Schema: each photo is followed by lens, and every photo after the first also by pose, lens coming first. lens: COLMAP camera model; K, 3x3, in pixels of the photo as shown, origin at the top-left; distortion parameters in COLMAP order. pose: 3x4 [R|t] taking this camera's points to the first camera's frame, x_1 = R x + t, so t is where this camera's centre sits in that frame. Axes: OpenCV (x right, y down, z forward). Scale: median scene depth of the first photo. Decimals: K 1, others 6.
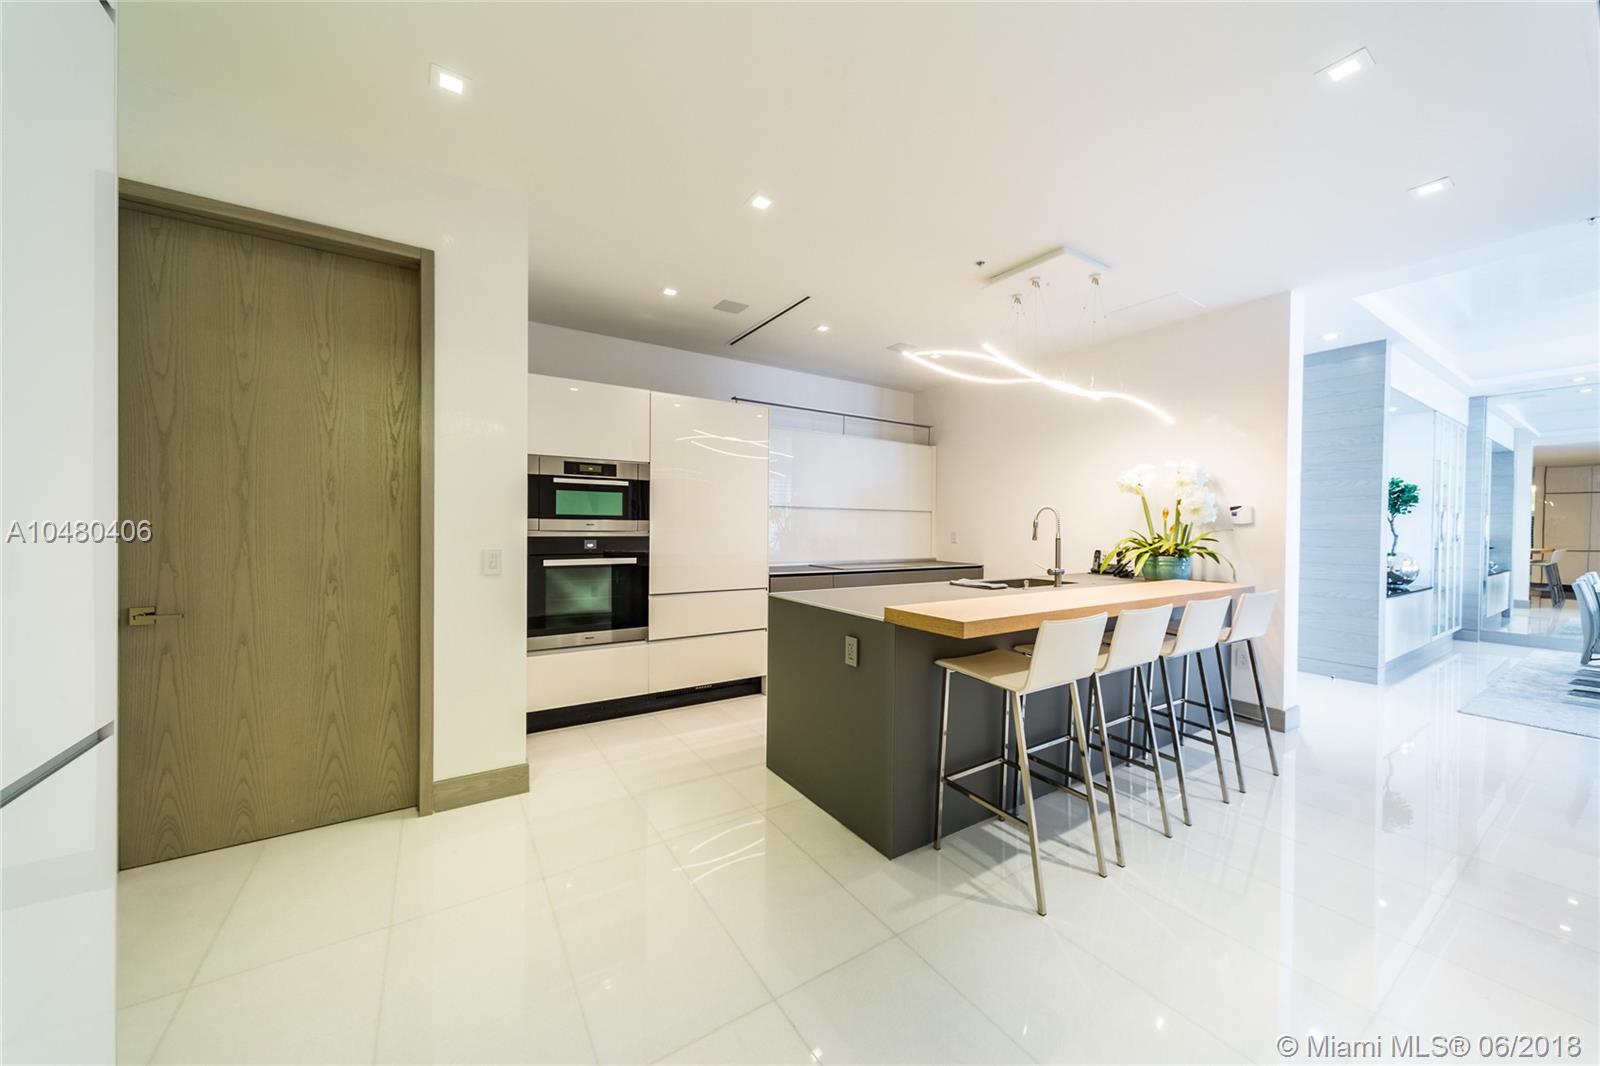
lens RADIAL K [[556.6, 0, 801.0], [0, 556.6, 532.3], [0, 0, 1]] dist [0.003609, 0.000536]
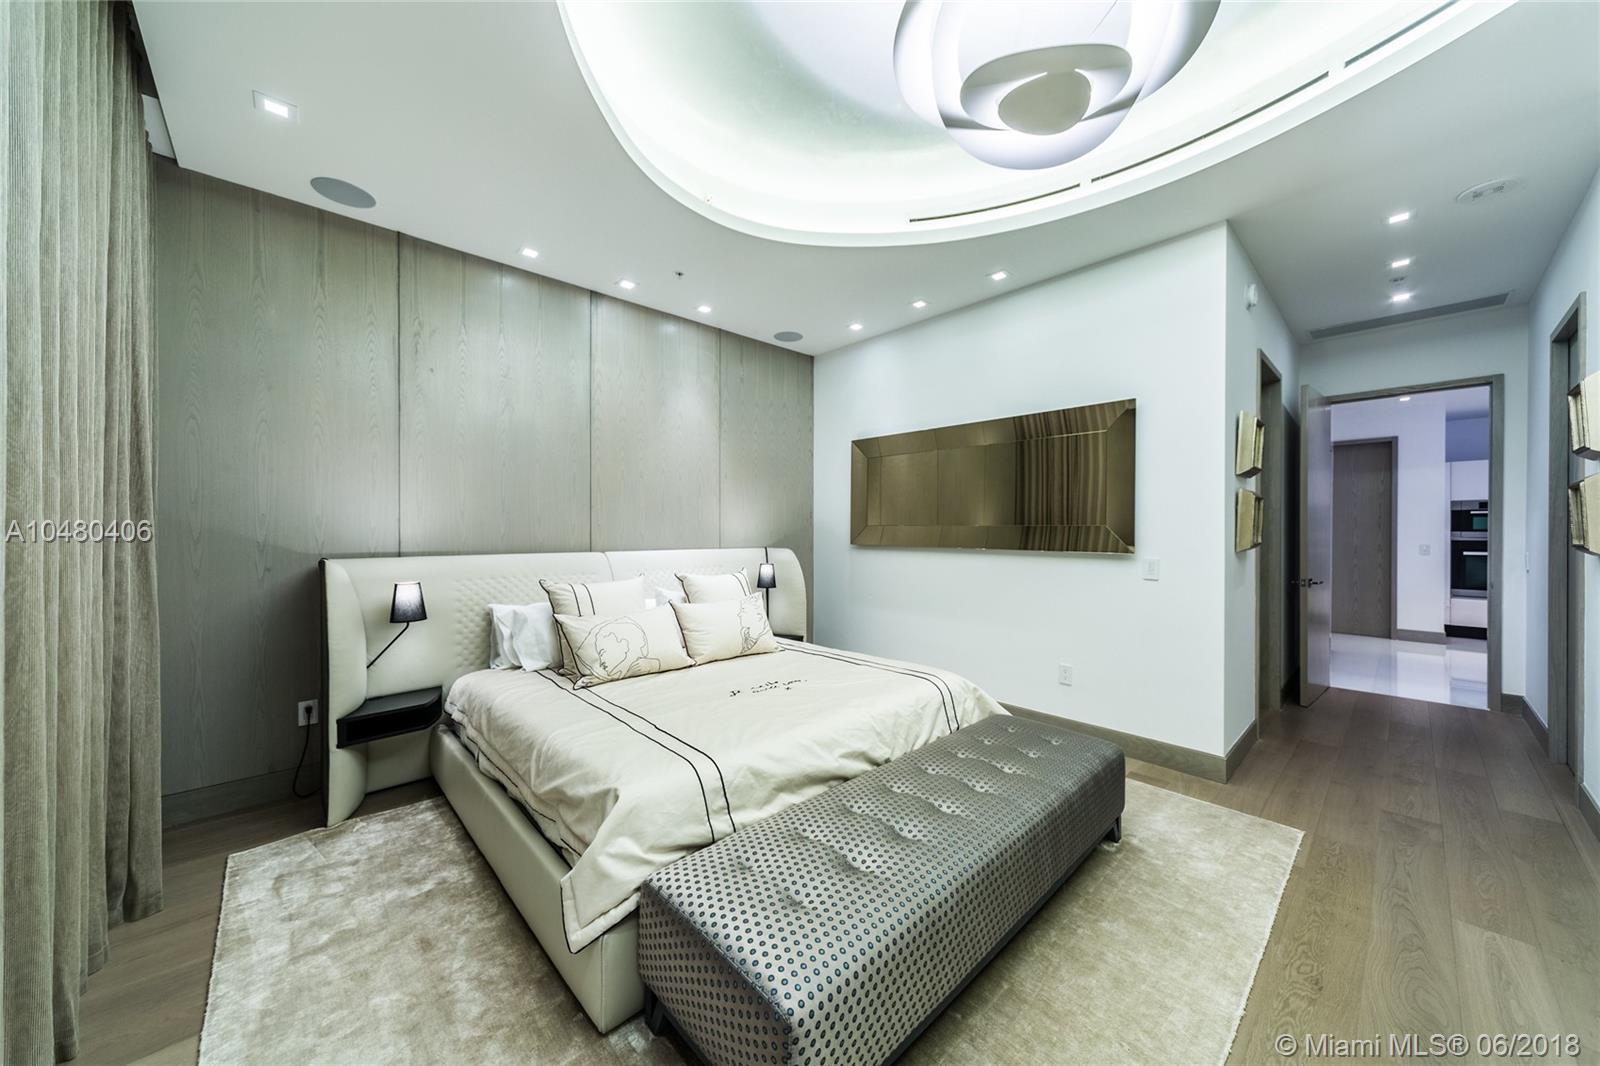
lens RADIAL K [[556.6, 0, 802.9], [0, 556.6, 528.7], [0, 0, 1]] dist [0.003609, 0.000536]
pose [[0.189710, -0.000210, -0.981840, 1.021178], [-0.009042, 0.999957, -0.001961, -0.008340], [0.981799, 0.009249, 0.189700, -1.642934]]
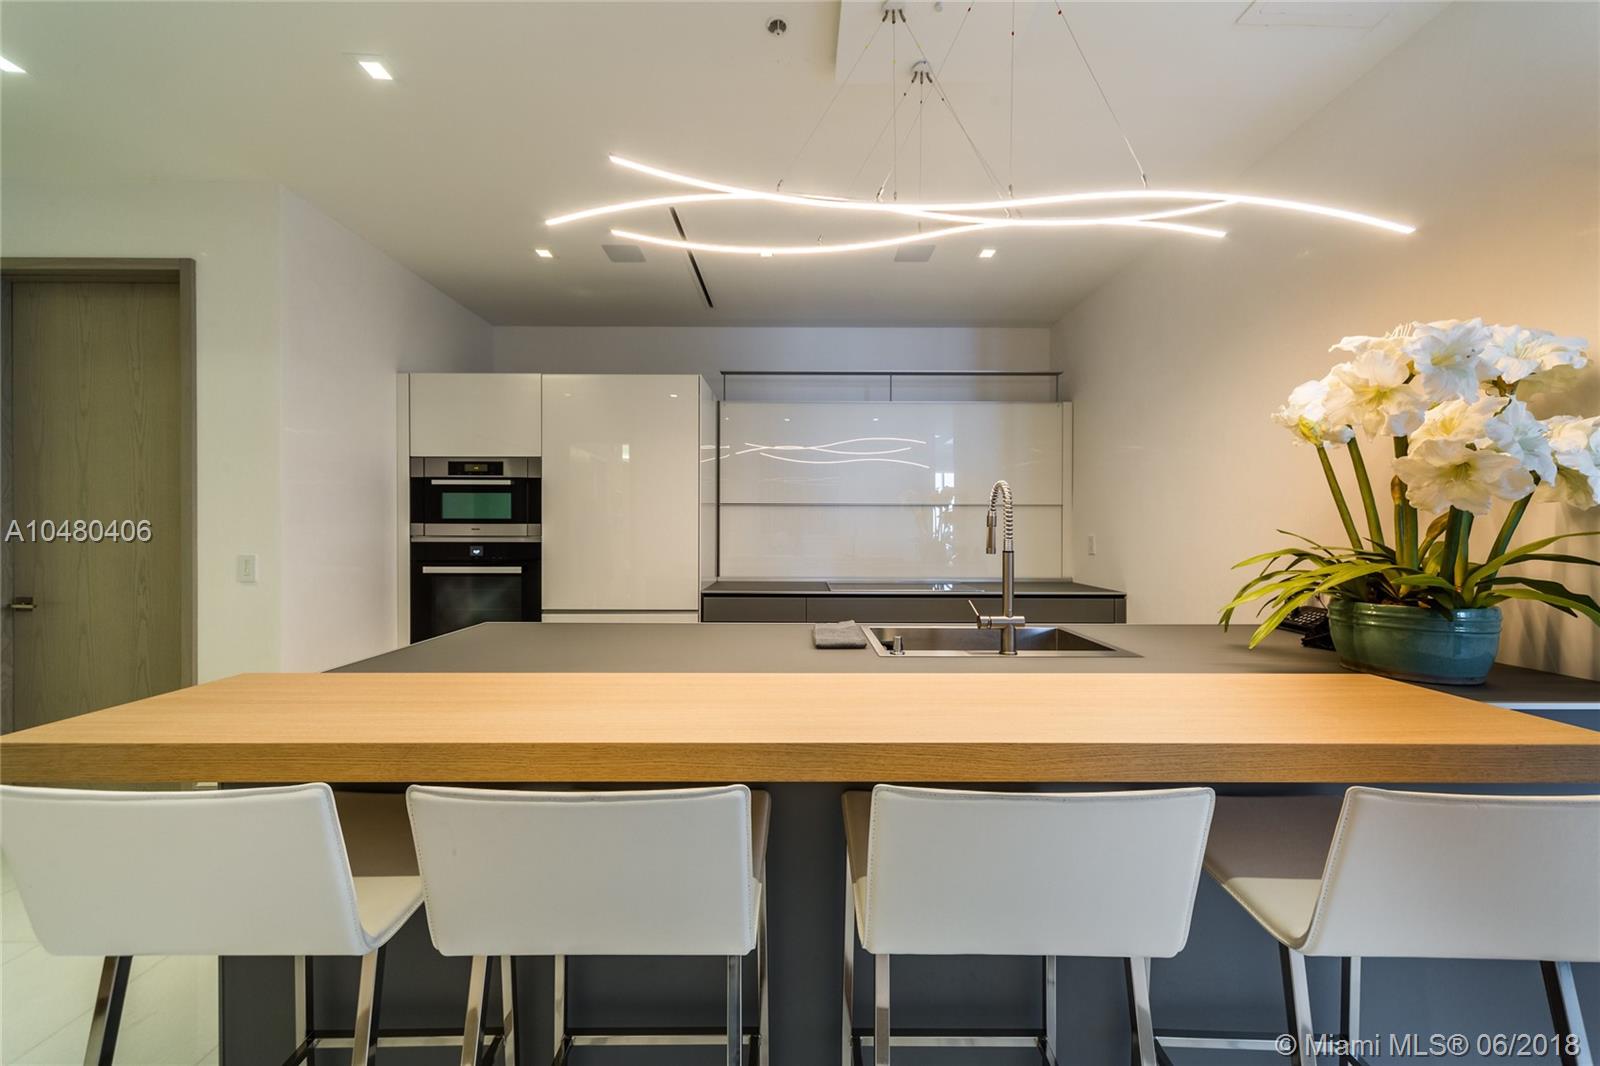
lens RADIAL K [[556.6, 0, 804.6], [0, 556.6, 531.2], [0, 0, 1]] dist [0.003609, 0.000536]
pose [[0.841433, -0.006298, -0.540324, 0.555554], [-0.000115, 0.999930, -0.011835, 0.000410], [0.540361, 0.010021, 0.841374, 0.508794]]
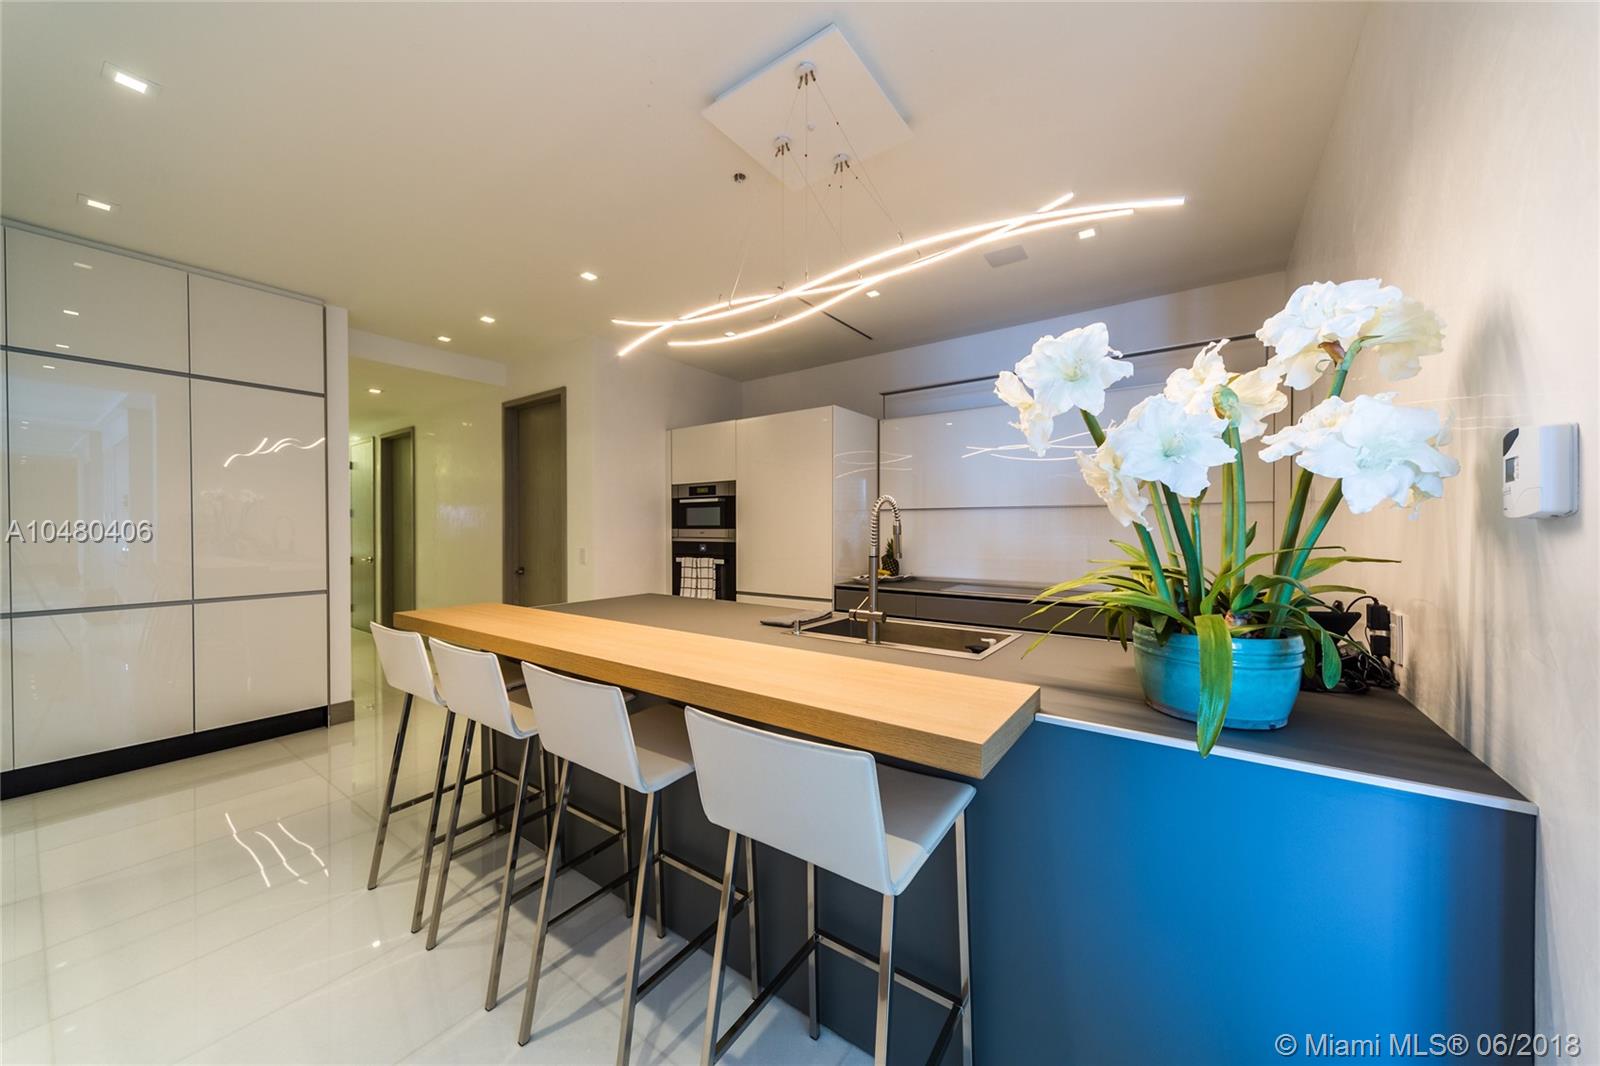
lens RADIAL K [[556.6, 0, 801.7], [0, 556.6, 531.7], [0, 0, 1]] dist [0.003609, 0.000536]
pose [[0.367559, -0.004019, -0.929992, 0.914940], [-0.004608, 0.999971, -0.006143, -0.008582], [0.929989, 0.006543, 0.367530, 0.714447]]
